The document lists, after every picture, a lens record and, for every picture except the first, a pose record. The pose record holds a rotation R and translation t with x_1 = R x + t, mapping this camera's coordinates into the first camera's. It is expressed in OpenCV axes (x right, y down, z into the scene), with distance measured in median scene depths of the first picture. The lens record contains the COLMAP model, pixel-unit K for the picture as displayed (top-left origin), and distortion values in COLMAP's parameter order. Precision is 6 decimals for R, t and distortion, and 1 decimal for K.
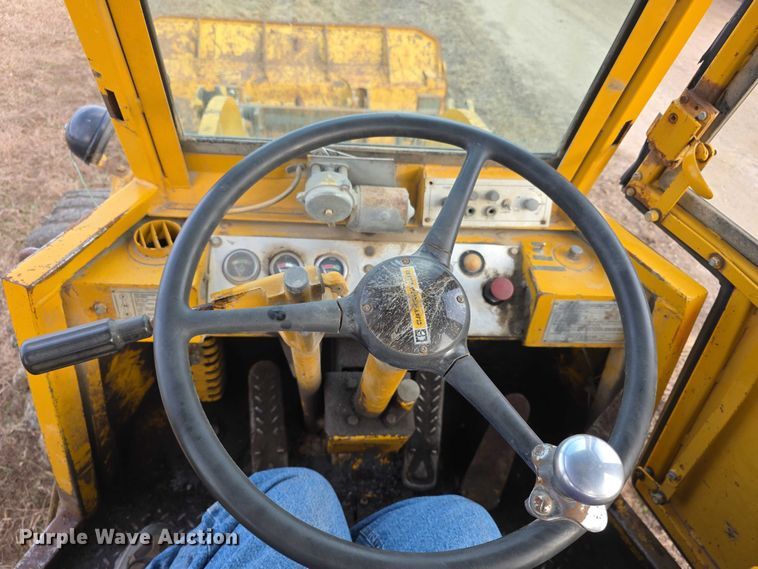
lens RADIAL K [[558.7, 0, 379.0], [0, 558.7, 284.5], [0, 0, 1]] dist [0.012321, -0.029346]
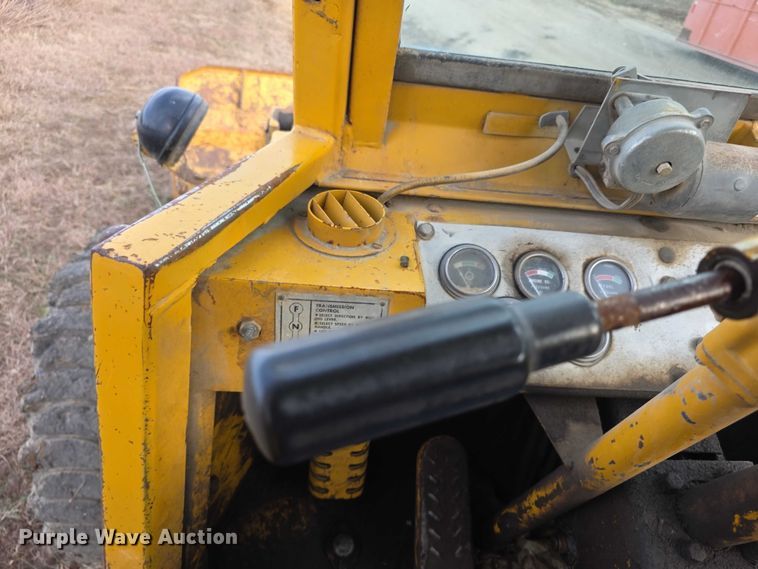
lens RADIAL K [[542.9, 0, 379.0], [0, 542.9, 284.5], [0, 0, 1]] dist [0.006226, -0.025272]
pose [[0.999536, 0.024009, 0.018769, -0.101999], [-0.021119, 0.989735, -0.141344, 0.018823], [-0.021970, 0.140882, 0.989783, 0.124501]]
